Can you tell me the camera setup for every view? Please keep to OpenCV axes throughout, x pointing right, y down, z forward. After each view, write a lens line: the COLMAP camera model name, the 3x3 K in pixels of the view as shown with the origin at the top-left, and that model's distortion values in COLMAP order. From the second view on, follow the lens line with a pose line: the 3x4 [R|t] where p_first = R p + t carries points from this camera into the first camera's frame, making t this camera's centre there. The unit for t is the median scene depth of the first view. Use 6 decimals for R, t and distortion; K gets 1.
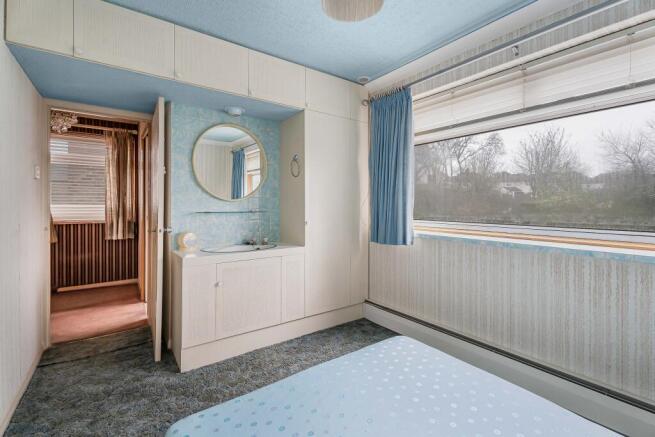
lens RADIAL K [[292.7, 0, 328.2], [0, 292.7, 210.5], [0, 0, 1]] dist [0.000253, -0.000089]
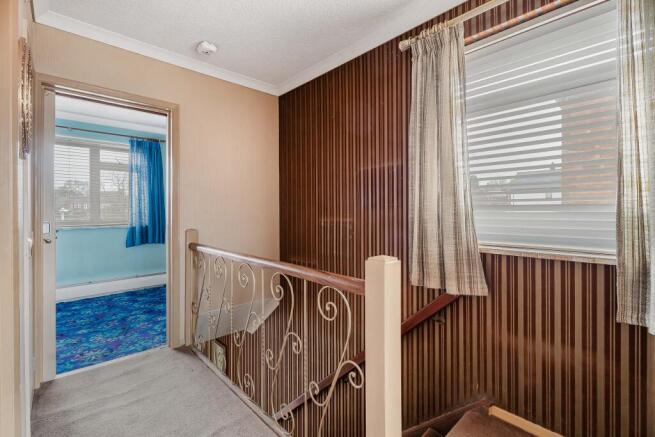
lens RADIAL K [[292.7, 0, 328.2], [0, 292.7, 210.5], [0, 0, 1]] dist [0.000253, -0.000089]
pose [[0.132003, -0.000356, -0.991249, -0.509257], [-0.007598, 0.999970, -0.001370, -0.010389], [0.991220, 0.007712, 0.131997, 0.673683]]
